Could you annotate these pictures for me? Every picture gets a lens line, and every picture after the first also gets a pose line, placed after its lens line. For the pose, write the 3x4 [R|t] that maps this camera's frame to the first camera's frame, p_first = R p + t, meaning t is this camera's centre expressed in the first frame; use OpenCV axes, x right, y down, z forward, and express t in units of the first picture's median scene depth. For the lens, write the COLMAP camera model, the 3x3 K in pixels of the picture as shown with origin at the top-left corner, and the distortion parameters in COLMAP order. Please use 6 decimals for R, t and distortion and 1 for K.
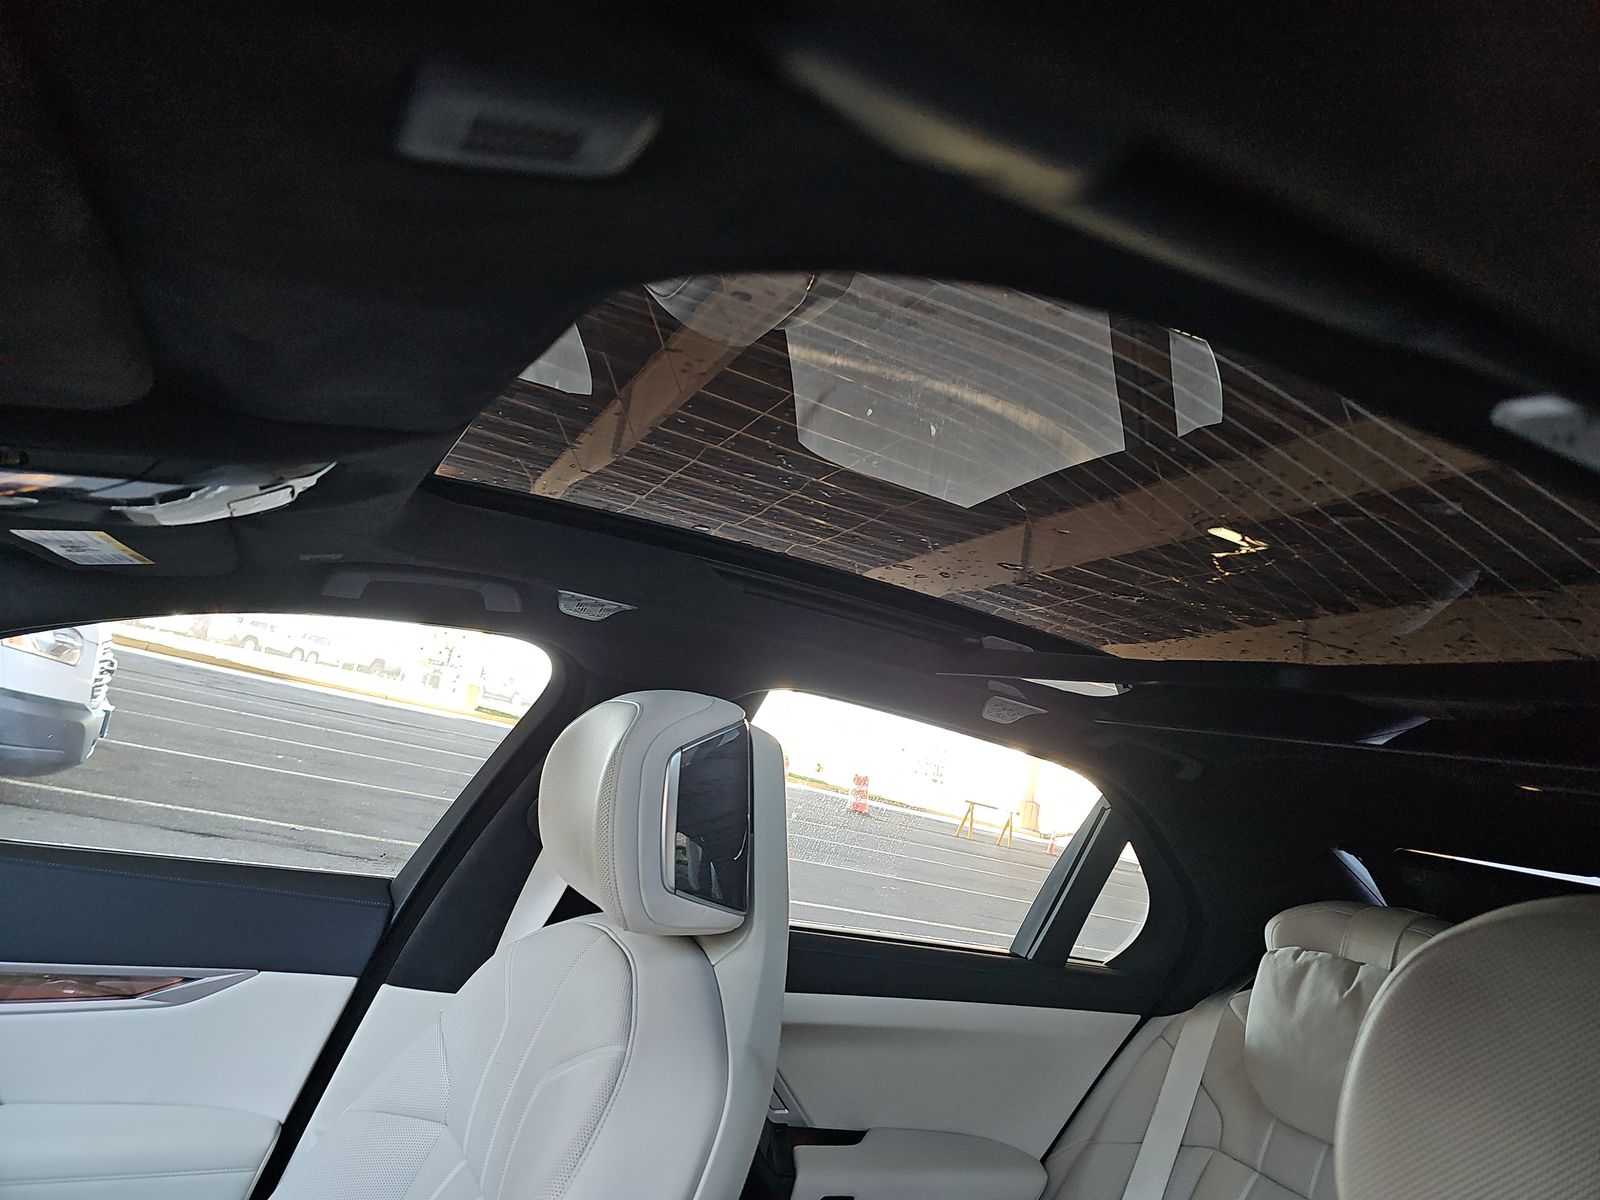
lens RADIAL K [[1061.8, 0, 809.1], [0, 1061.8, 596.0], [0, 0, 1]] dist [0.056479, -0.042714]
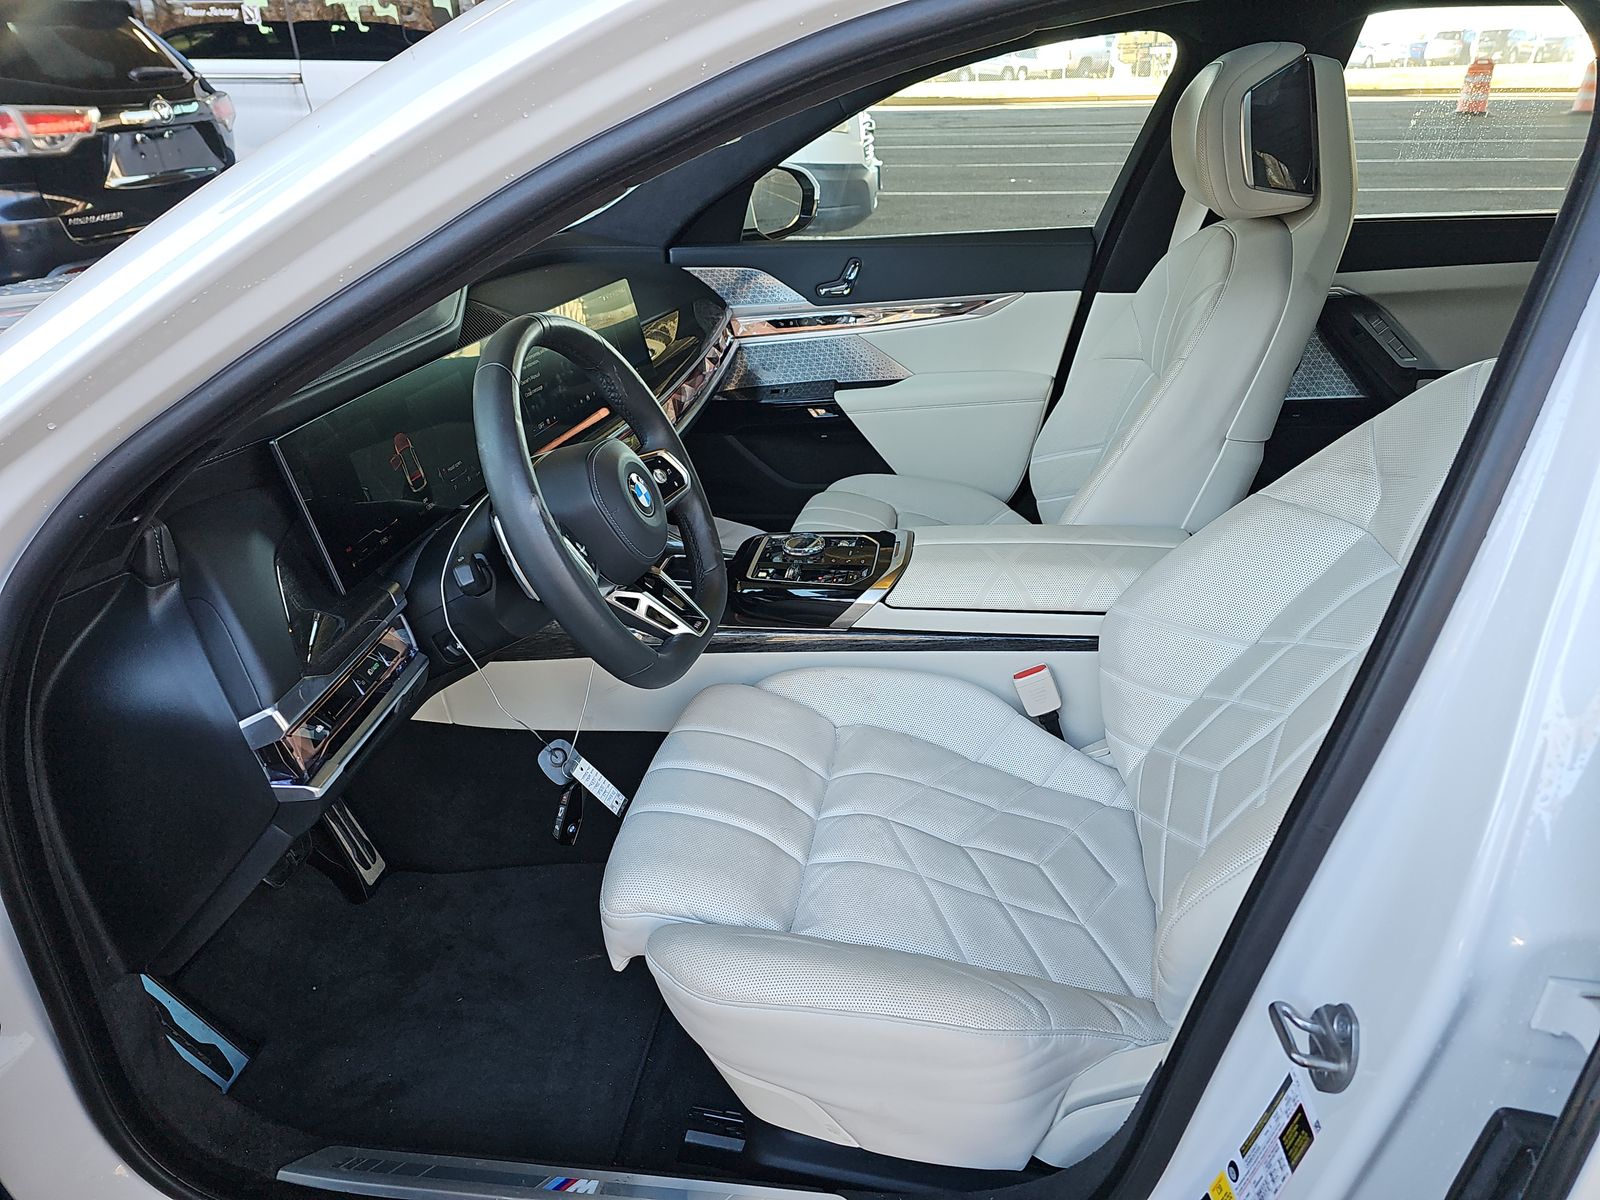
lens RADIAL K [[1061.8, 0, 809.1], [0, 1061.8, 596.0], [0, 0, 1]] dist [0.056479, -0.042714]
pose [[0.791203, 0.043070, -0.610034, 0.242140], [0.278931, 0.862302, 0.422650, -0.039066], [0.544238, -0.504560, 0.670242, -0.500723]]
